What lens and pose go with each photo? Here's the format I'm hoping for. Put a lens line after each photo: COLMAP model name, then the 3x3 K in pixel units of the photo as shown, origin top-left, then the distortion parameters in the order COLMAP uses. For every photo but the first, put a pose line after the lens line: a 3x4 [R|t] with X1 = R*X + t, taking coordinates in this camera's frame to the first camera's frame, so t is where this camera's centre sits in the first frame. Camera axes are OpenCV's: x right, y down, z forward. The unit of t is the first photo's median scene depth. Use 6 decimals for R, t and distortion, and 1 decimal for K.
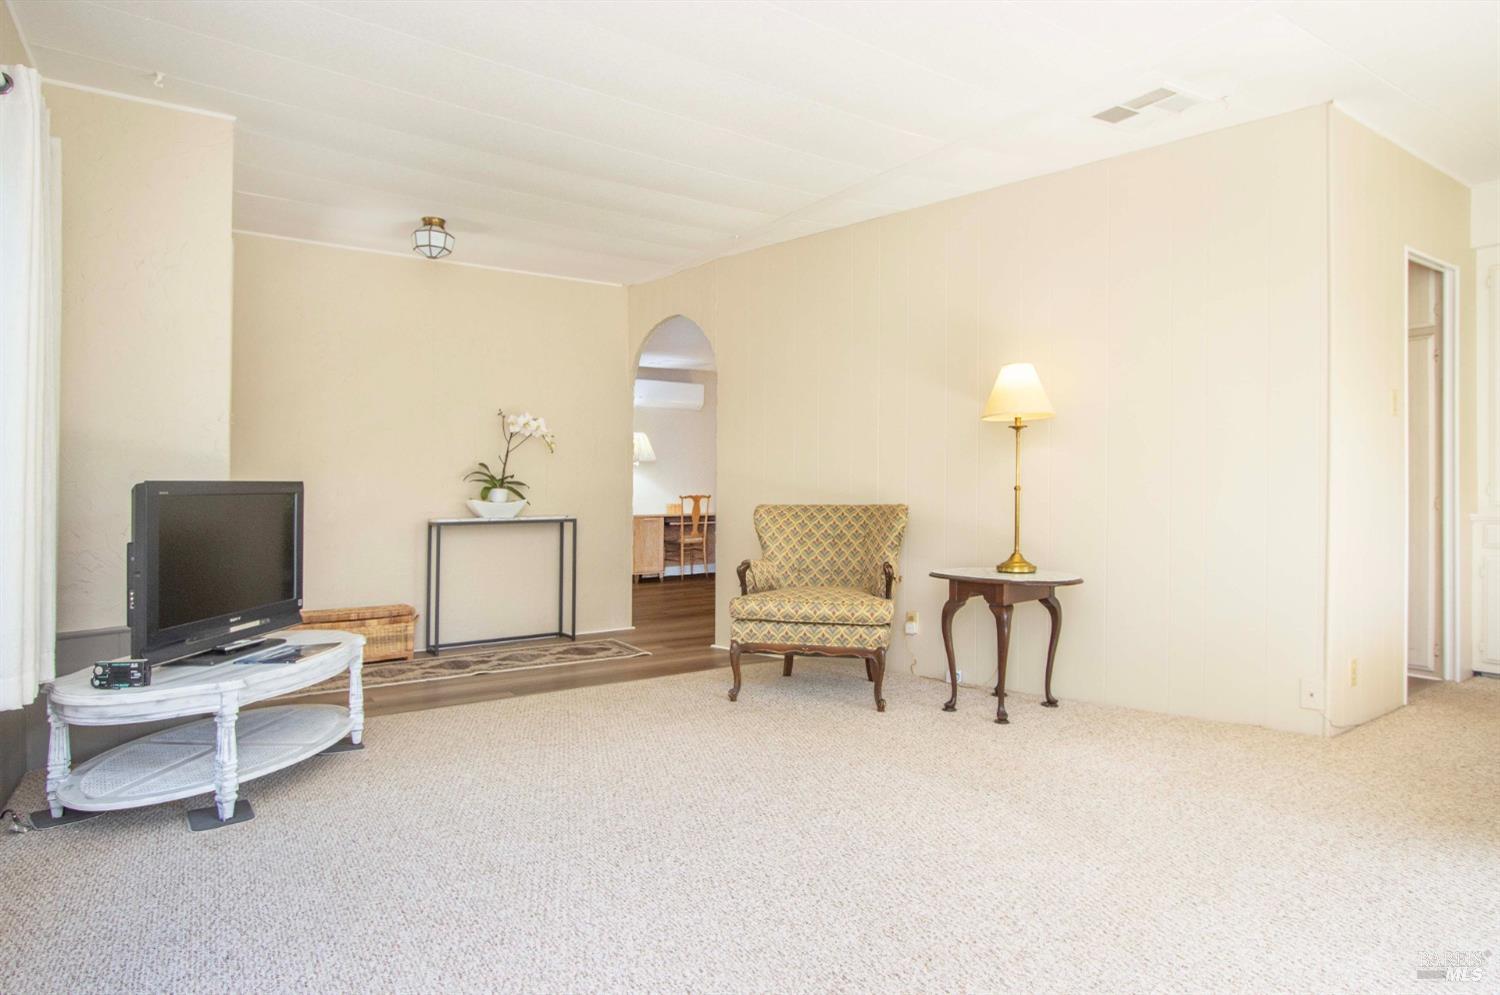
lens RADIAL K [[874.7, 0, 753.0], [0, 874.7, 477.1], [0, 0, 1]] dist [-0.003674, -0.001056]
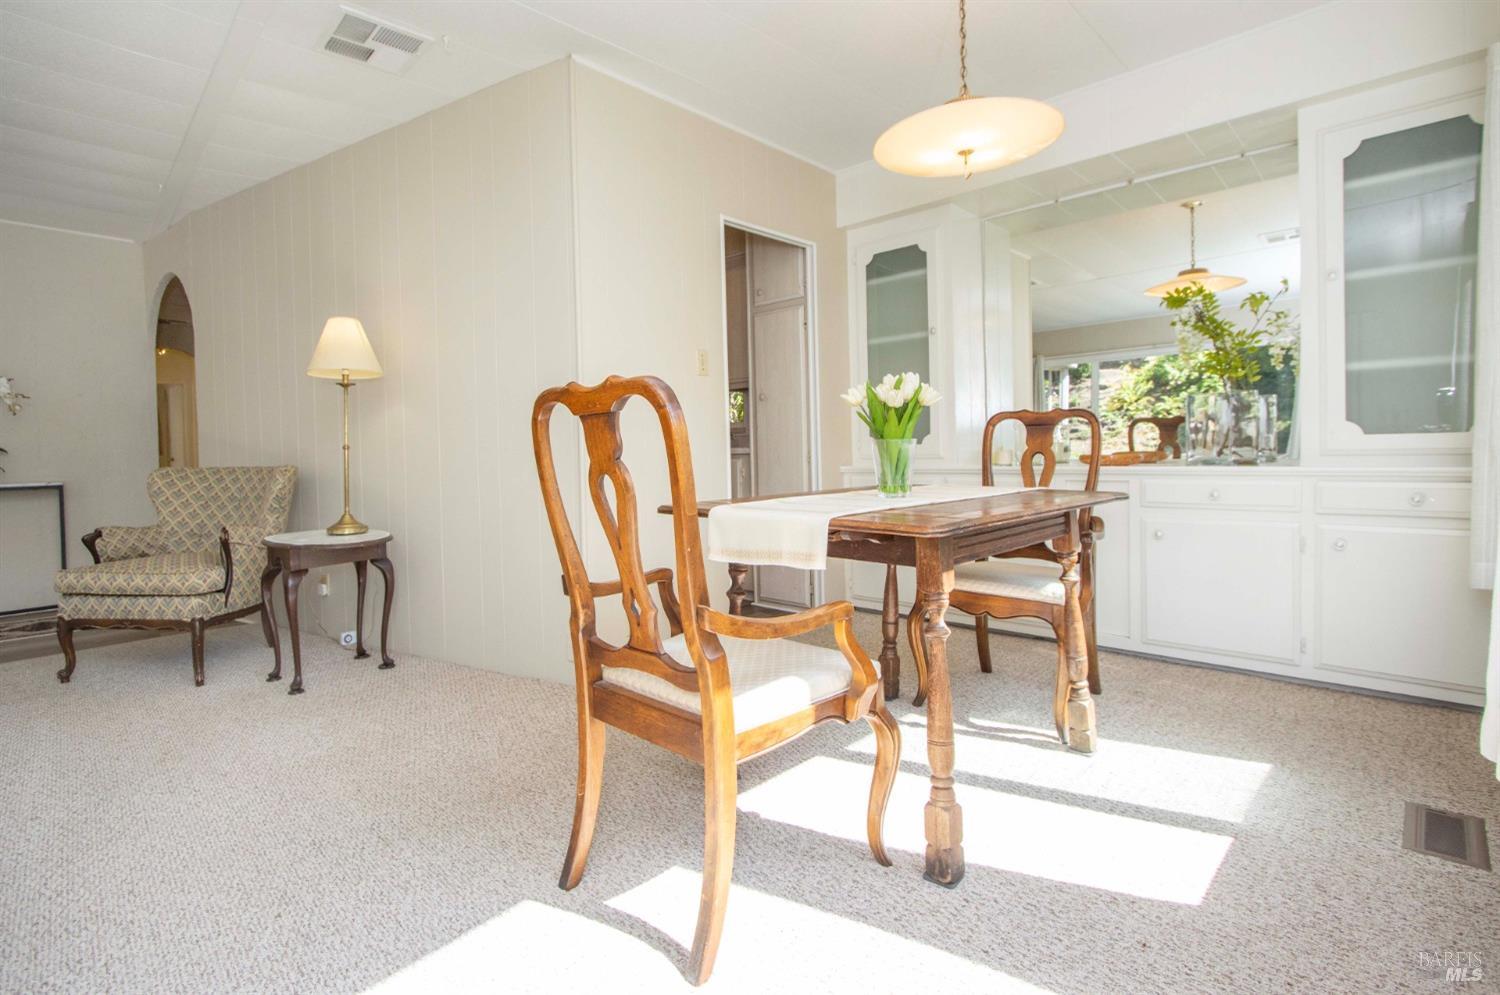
lens RADIAL K [[730.6, 0, 747.8], [0, 730.6, 453.1], [0, 0, 1]] dist [-0.002194, -0.000139]
pose [[0.978767, -0.011906, 0.204631, 0.544424], [0.008582, 0.999817, 0.017125, 0.008825], [-0.204798, -0.015005, 0.978689, 0.111396]]
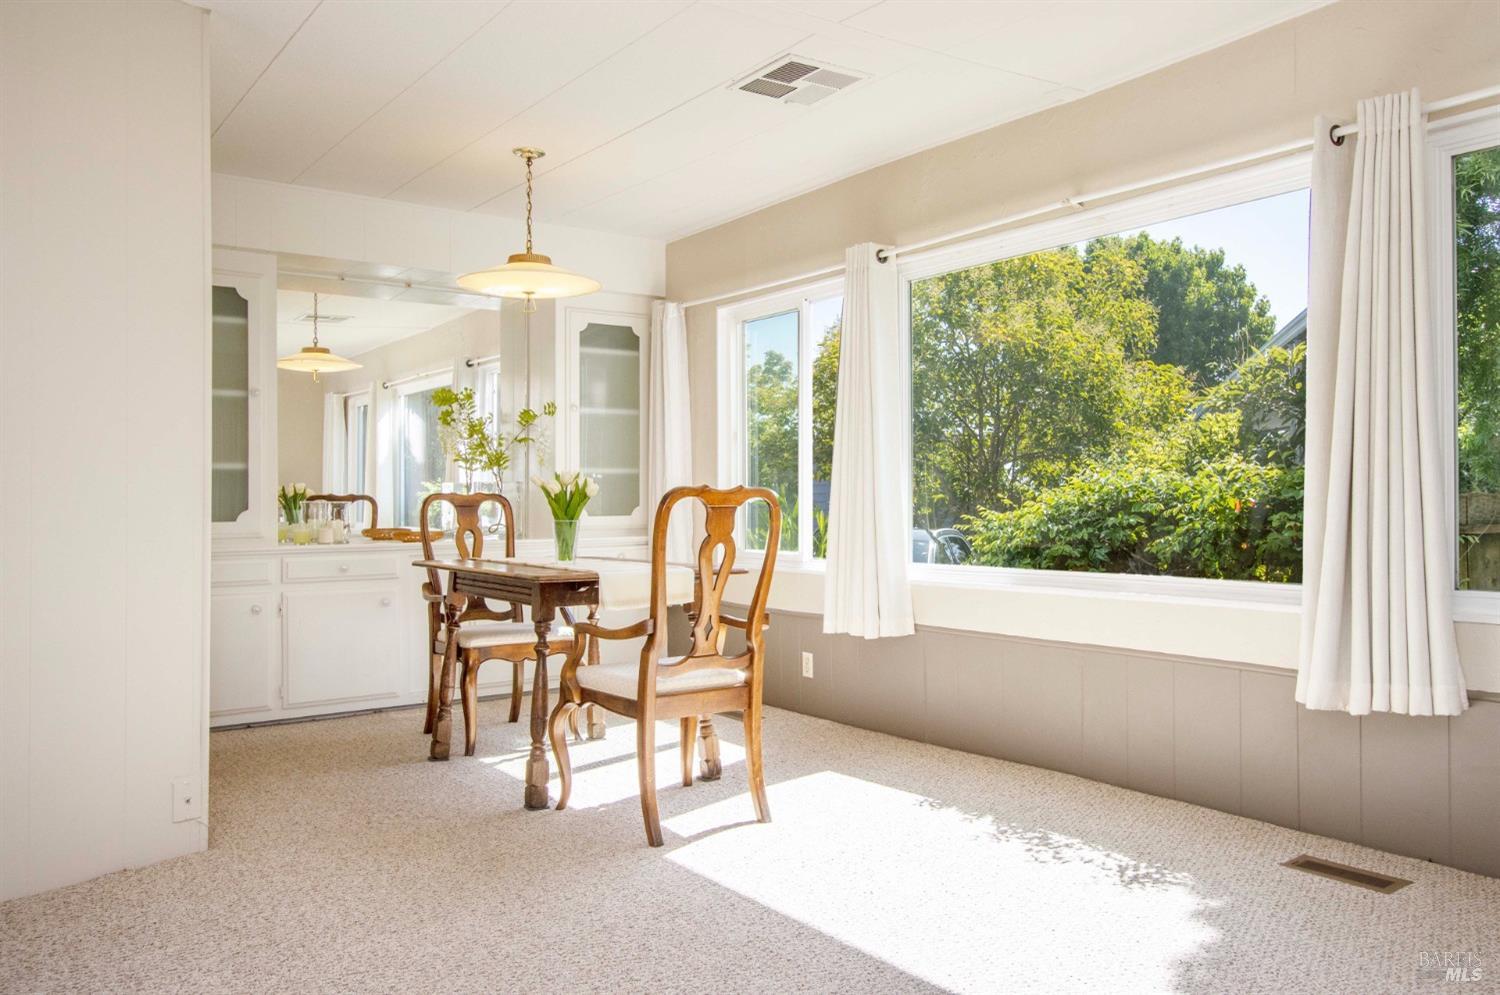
lens RADIAL K [[1072.1, 0, 750.0], [0, 1072.1, 497.5], [0, 0, 1]] dist [0.003103, 0.002816]
pose [[-0.033213, 0.011583, 0.999381, -0.241361], [-0.005610, 0.999915, -0.011775, -0.000520], [-0.999433, -0.005997, -0.033146, 0.457609]]
